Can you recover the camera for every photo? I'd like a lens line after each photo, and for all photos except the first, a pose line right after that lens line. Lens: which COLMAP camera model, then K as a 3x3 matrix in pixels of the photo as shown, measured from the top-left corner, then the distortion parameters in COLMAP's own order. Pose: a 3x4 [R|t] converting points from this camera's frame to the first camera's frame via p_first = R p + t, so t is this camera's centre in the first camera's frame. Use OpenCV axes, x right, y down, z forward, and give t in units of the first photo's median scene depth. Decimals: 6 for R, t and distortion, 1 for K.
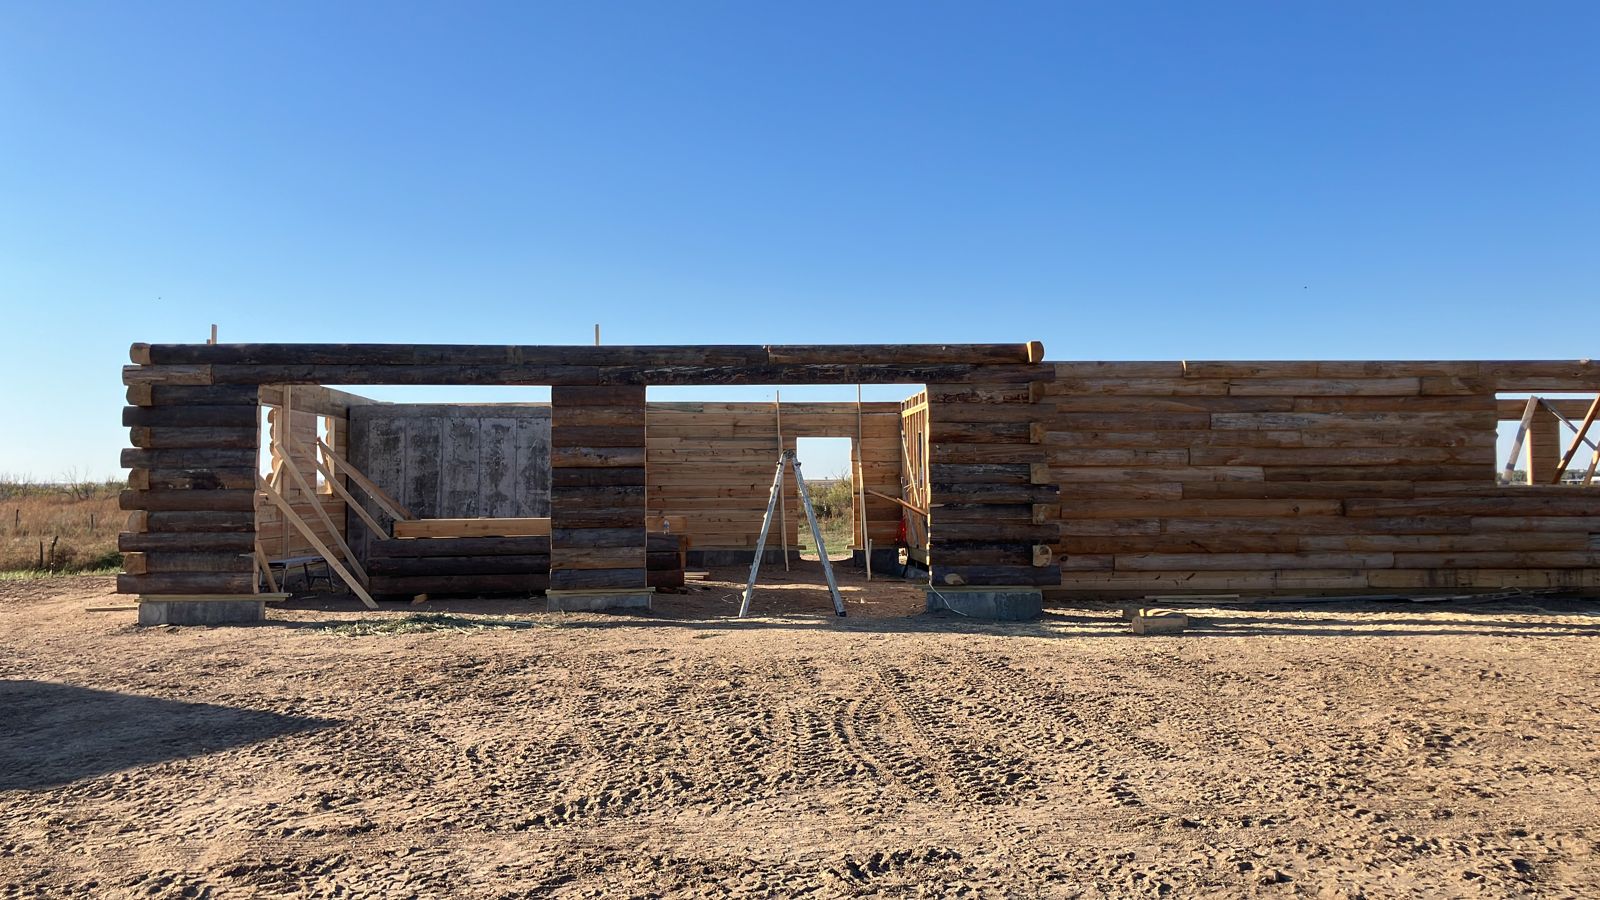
lens RADIAL K [[1416.1, 0, 801.3], [0, 1416.1, 494.8], [0, 0, 1]] dist [0.164397, -0.362399]
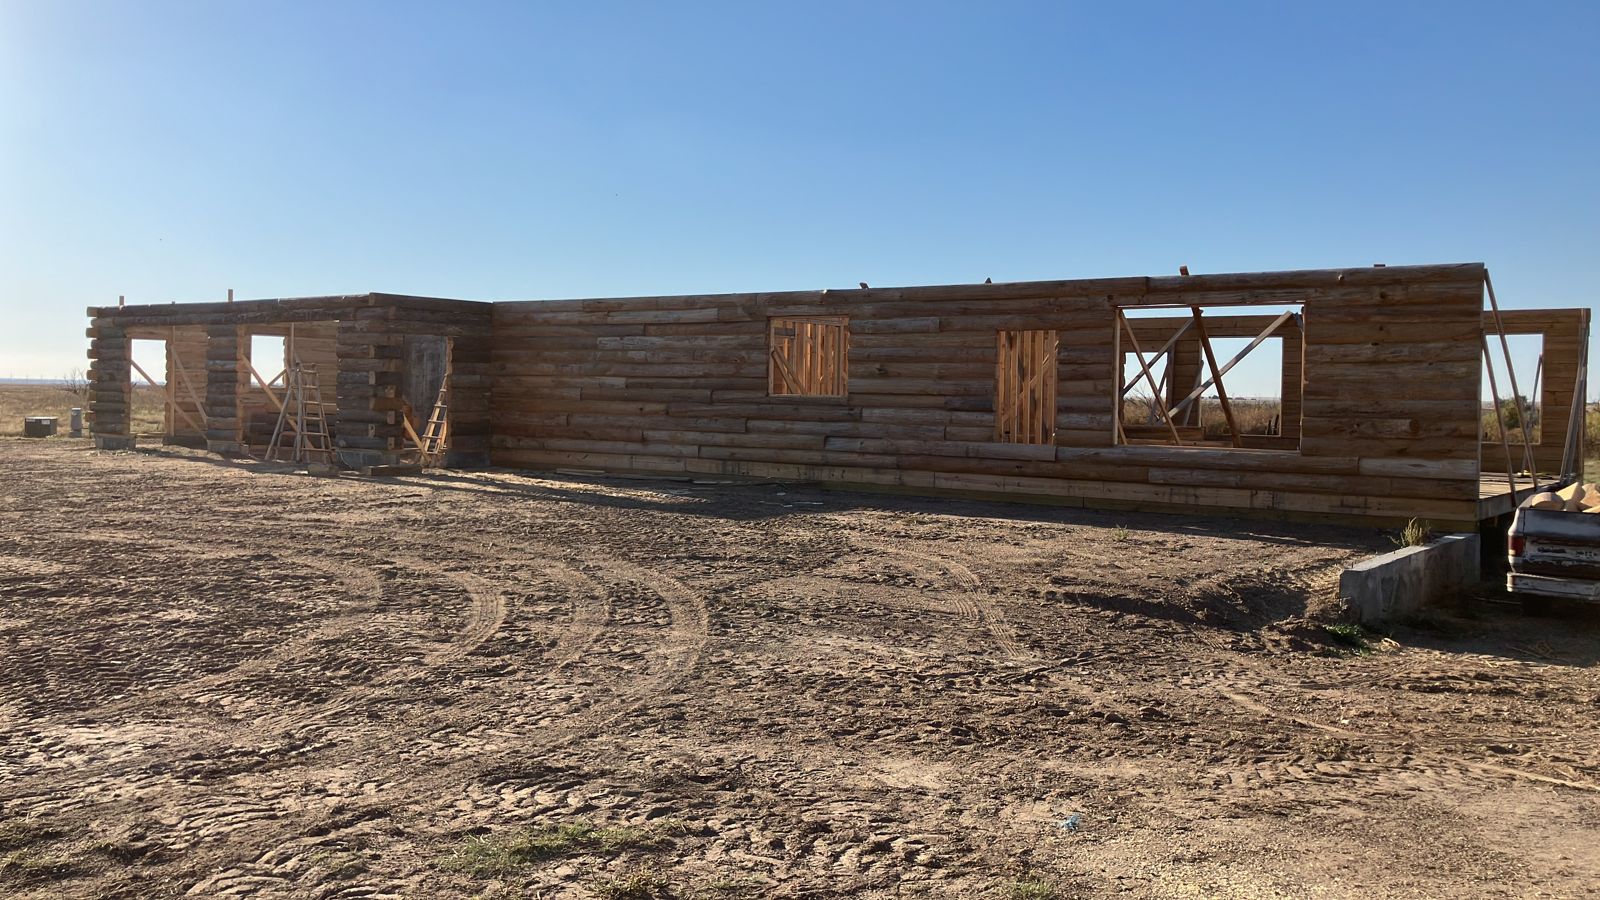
lens RADIAL K [[1416.1, 0, 801.3], [0, 1416.1, 494.8], [0, 0, 1]] dist [0.164397, -0.362399]
pose [[0.752214, 0.063024, -0.655898, 1.330644], [-0.024943, 0.997425, 0.067235, -0.003249], [0.658446, -0.034215, 0.751849, 0.106588]]
